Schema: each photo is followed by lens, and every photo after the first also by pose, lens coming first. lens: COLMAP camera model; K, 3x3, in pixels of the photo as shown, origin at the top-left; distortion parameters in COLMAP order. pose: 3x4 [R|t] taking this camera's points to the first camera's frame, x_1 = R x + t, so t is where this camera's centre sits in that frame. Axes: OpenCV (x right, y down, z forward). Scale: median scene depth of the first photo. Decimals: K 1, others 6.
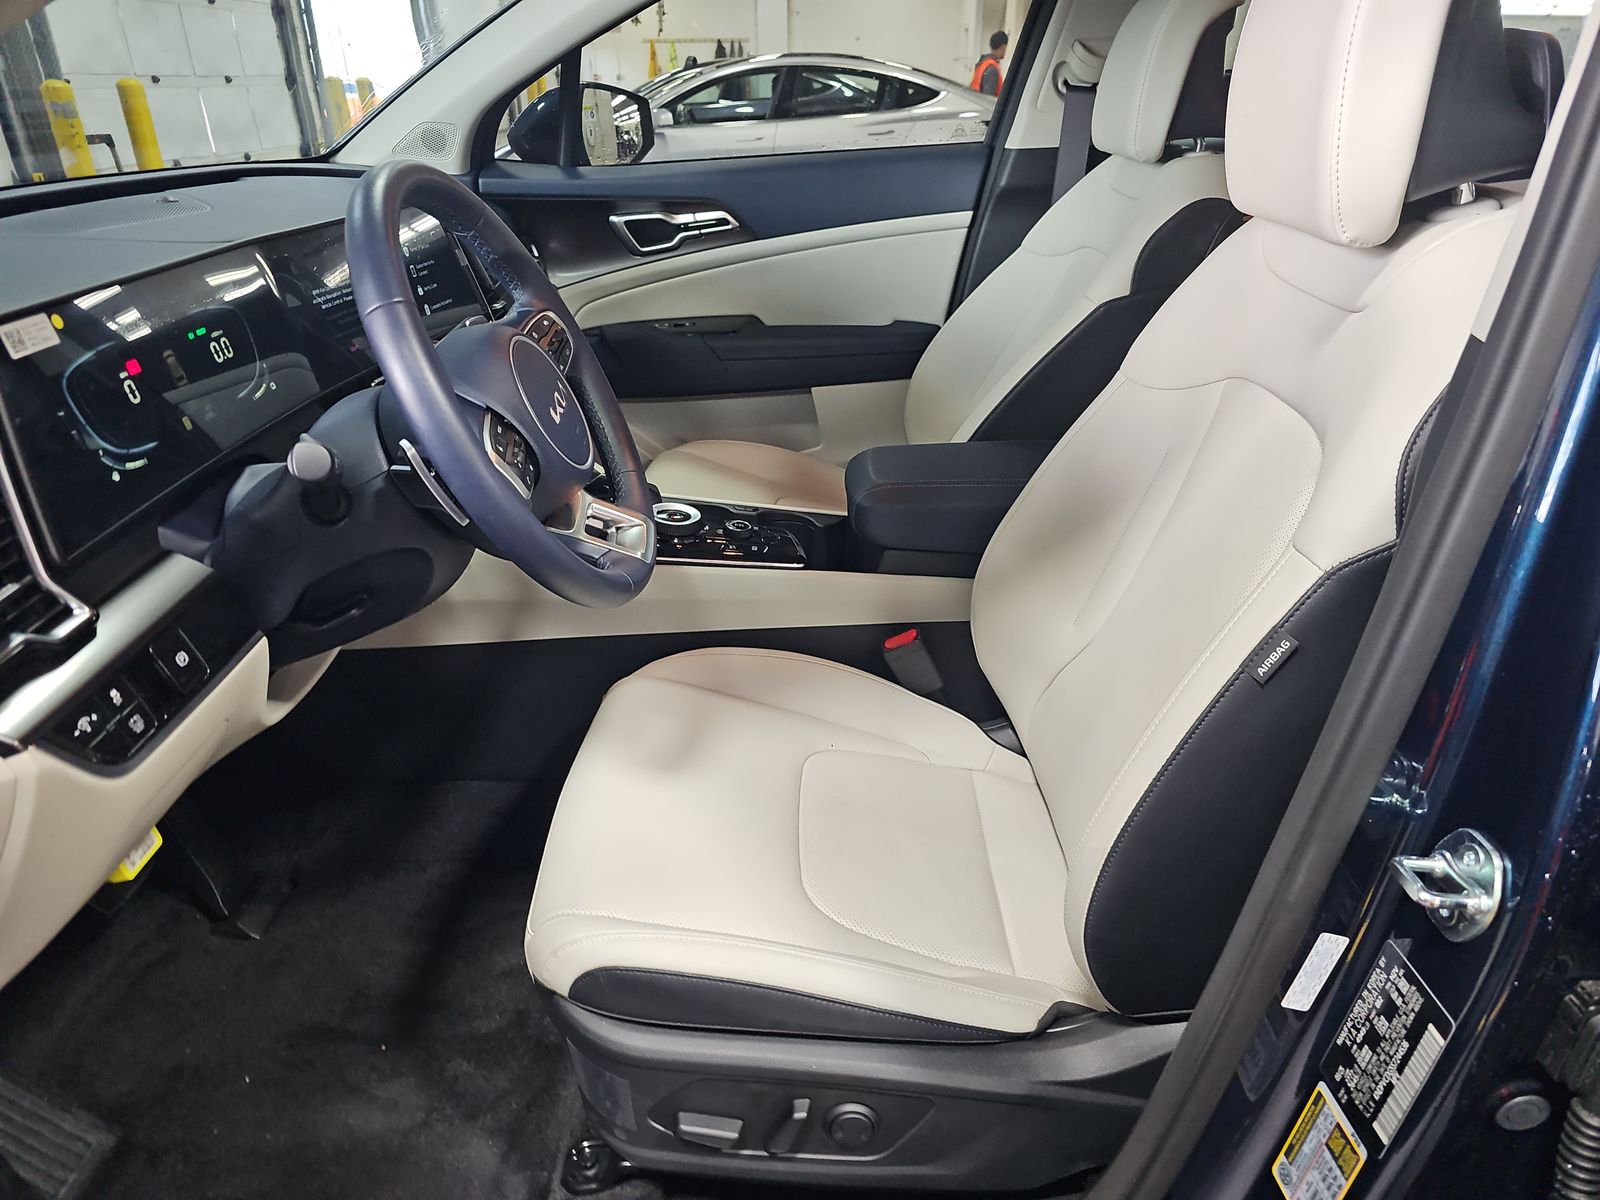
lens RADIAL K [[1047.5, 0, 798.4], [0, 1047.5, 607.8], [0, 0, 1]] dist [-0.003923, -0.002743]
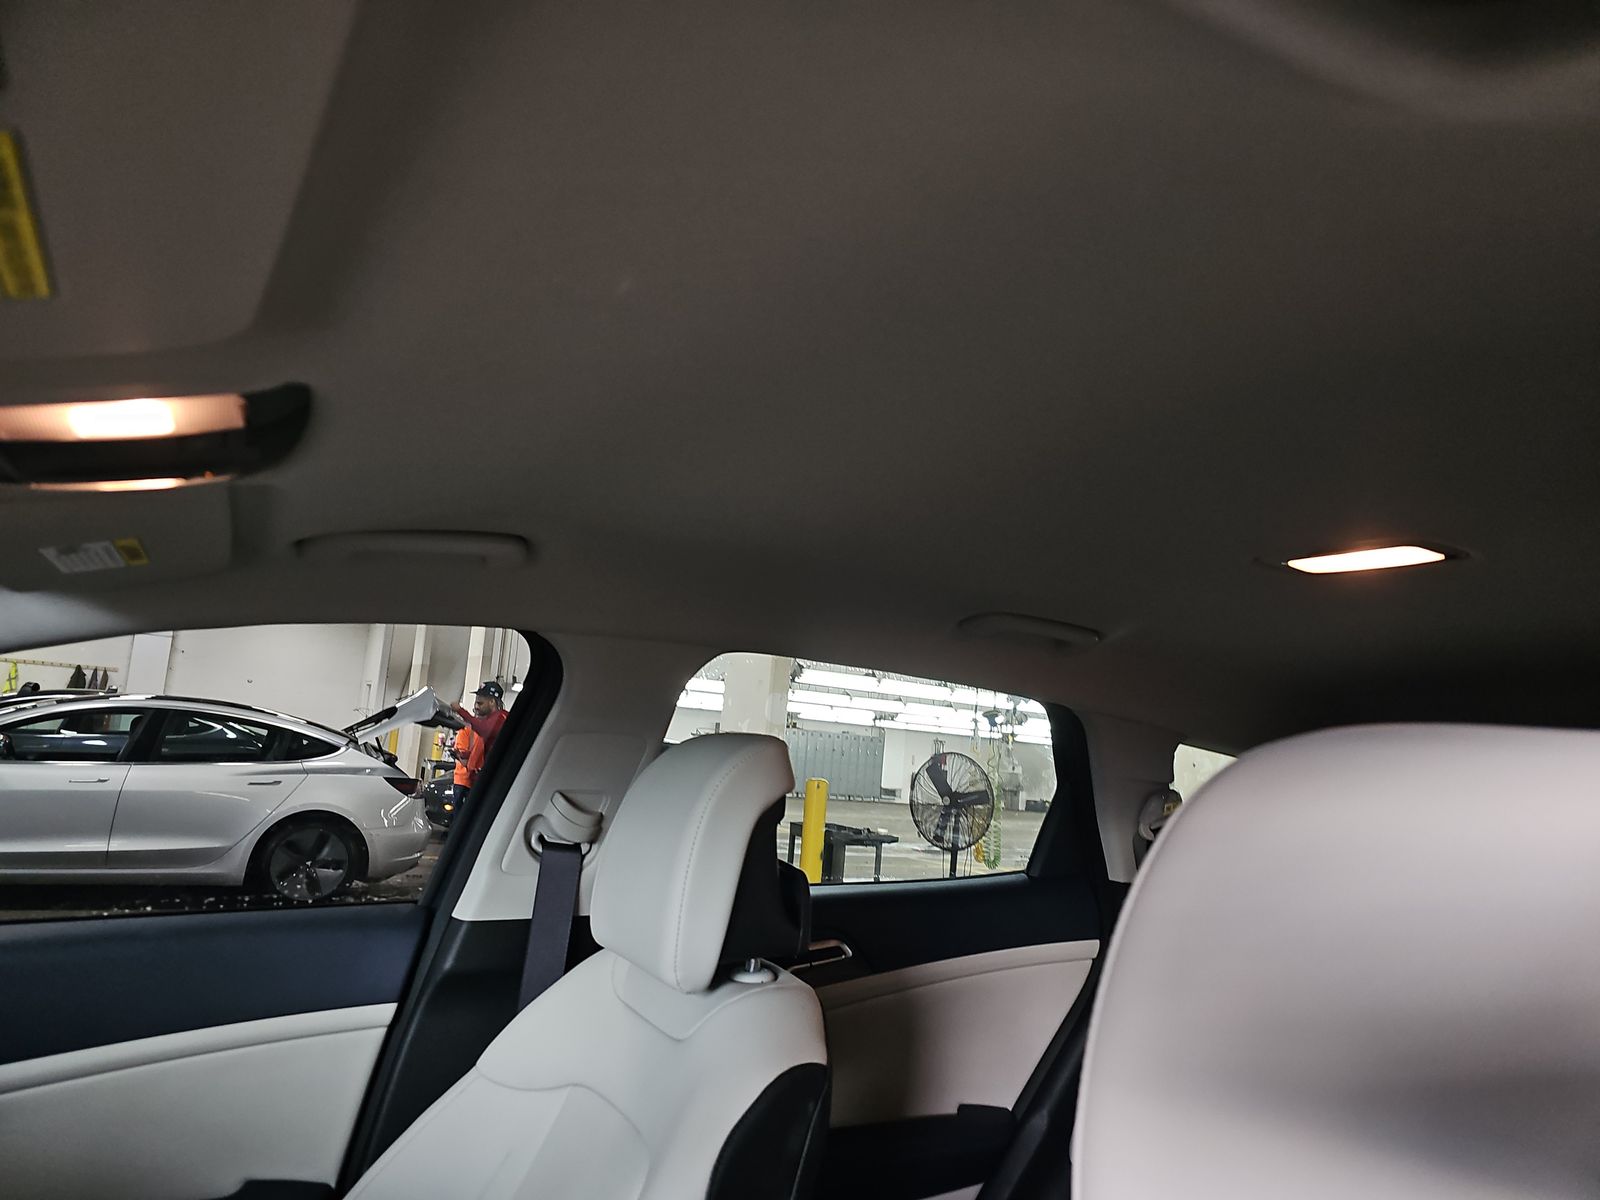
lens RADIAL K [[1047.5, 0, 798.4], [0, 1047.5, 607.8], [0, 0, 1]] dist [-0.003923, -0.002743]
pose [[0.857855, 0.137434, 0.495173, 0.021584], [0.158270, 0.846079, -0.509019, -0.205649], [-0.488912, 0.515036, 0.704061, 0.270923]]
